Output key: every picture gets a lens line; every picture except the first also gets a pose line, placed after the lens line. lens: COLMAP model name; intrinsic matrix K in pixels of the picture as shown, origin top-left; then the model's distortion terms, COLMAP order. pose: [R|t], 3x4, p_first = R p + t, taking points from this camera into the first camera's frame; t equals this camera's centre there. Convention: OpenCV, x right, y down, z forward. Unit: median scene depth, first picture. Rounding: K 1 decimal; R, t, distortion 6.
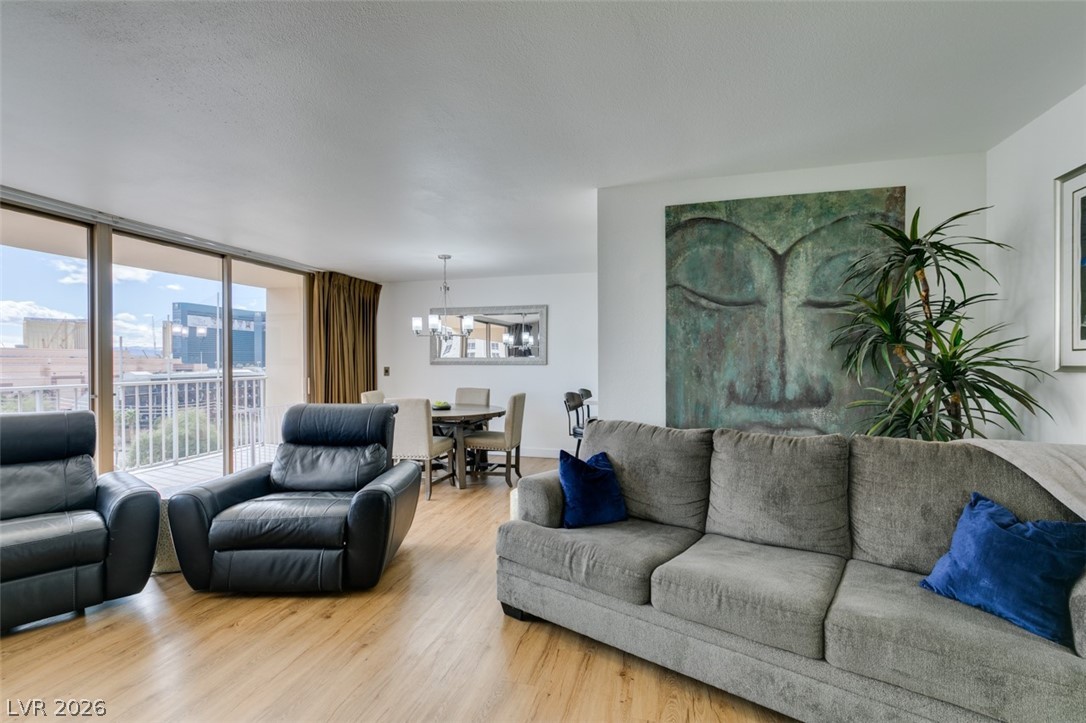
lens RADIAL K [[488.0, 0, 541.4], [0, 488.0, 367.5], [0, 0, 1]] dist [0.005629, -0.000723]
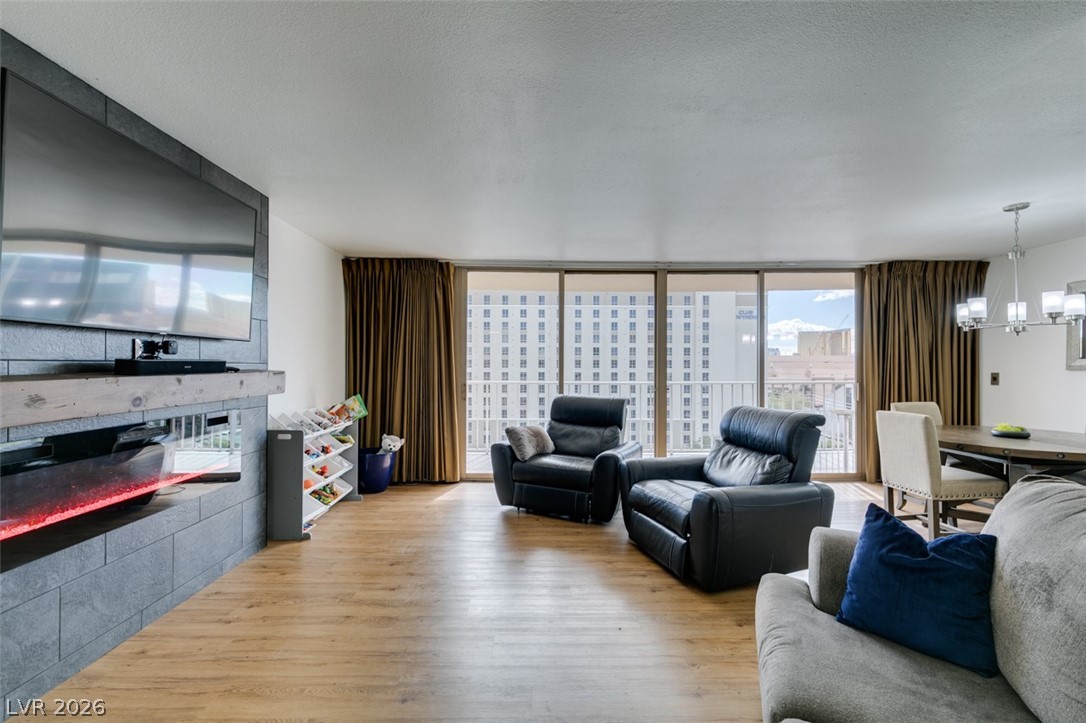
lens RADIAL K [[484.4, 0, 541.1], [0, 484.4, 365.9], [0, 0, 1]] dist [0.005121, -0.001081]
pose [[0.267128, -0.001152, -0.963660, 0.473511], [-0.010194, 0.999940, -0.004022, -0.002682], [0.963607, 0.010897, 0.267100, 0.364713]]
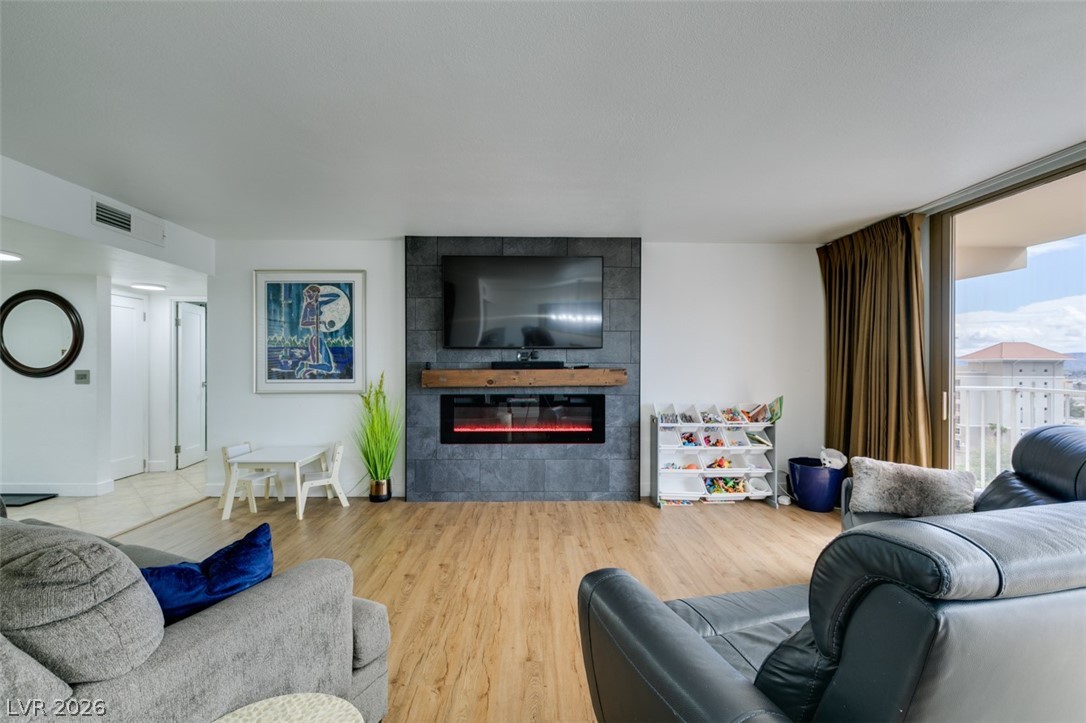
lens RADIAL K [[484.4, 0, 541.1], [0, 484.4, 365.9], [0, 0, 1]] dist [0.005121, -0.001081]
pose [[-0.962785, -0.002639, -0.270256, -0.092155], [-0.005155, 0.999950, 0.008600, -0.009629], [0.270220, 0.009673, -0.962750, 1.411485]]
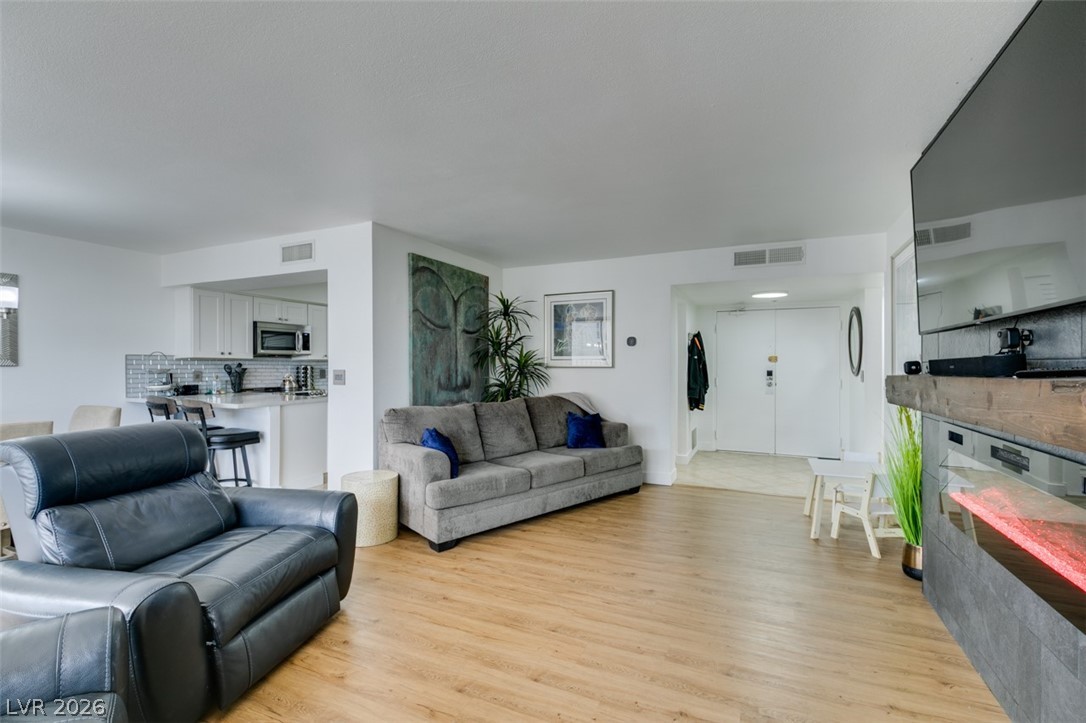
lens RADIAL K [[487.3, 0, 541.0], [0, 487.3, 361.2], [0, 0, 1]] dist [0.003382, -0.000281]
pose [[0.176575, 0.006311, 0.984267, -1.111621], [0.007389, 0.999943, -0.007737, -0.004388], [-0.984259, 0.008639, 0.176518, 0.404671]]
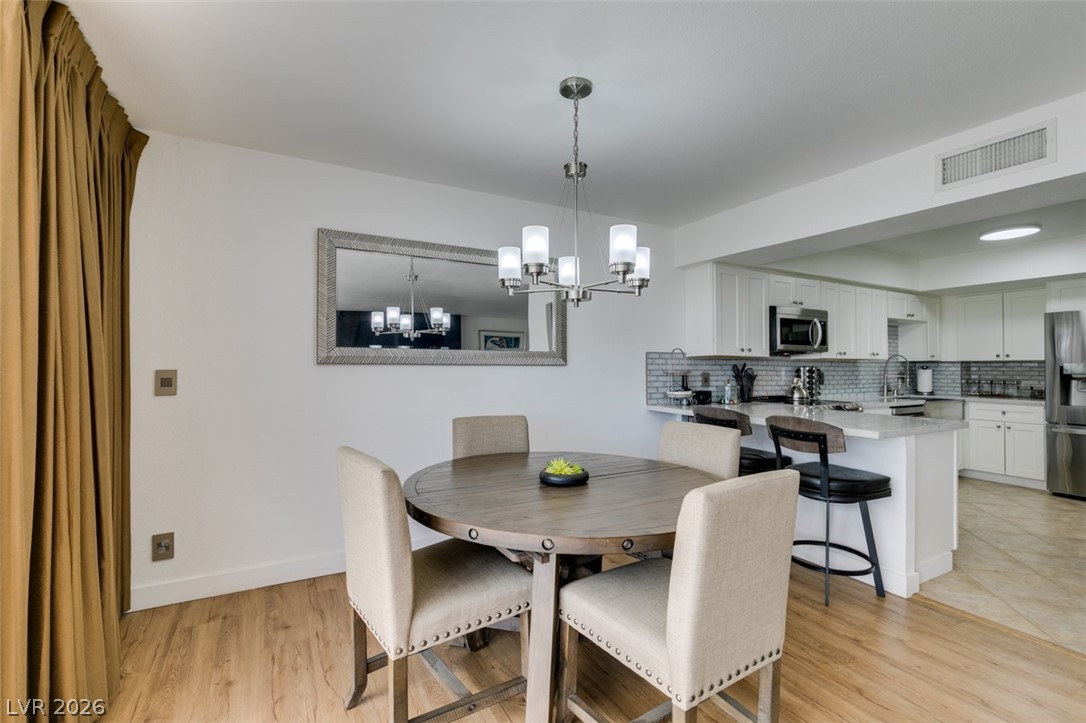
lens RADIAL K [[487.3, 0, 541.0], [0, 487.3, 361.2], [0, 0, 1]] dist [0.003382, -0.000281]
pose [[0.718383, 0.008847, 0.695591, -0.870696], [0.000242, 0.999916, -0.012967, -0.007553], [-0.695648, 0.009483, 0.718321, 1.325061]]
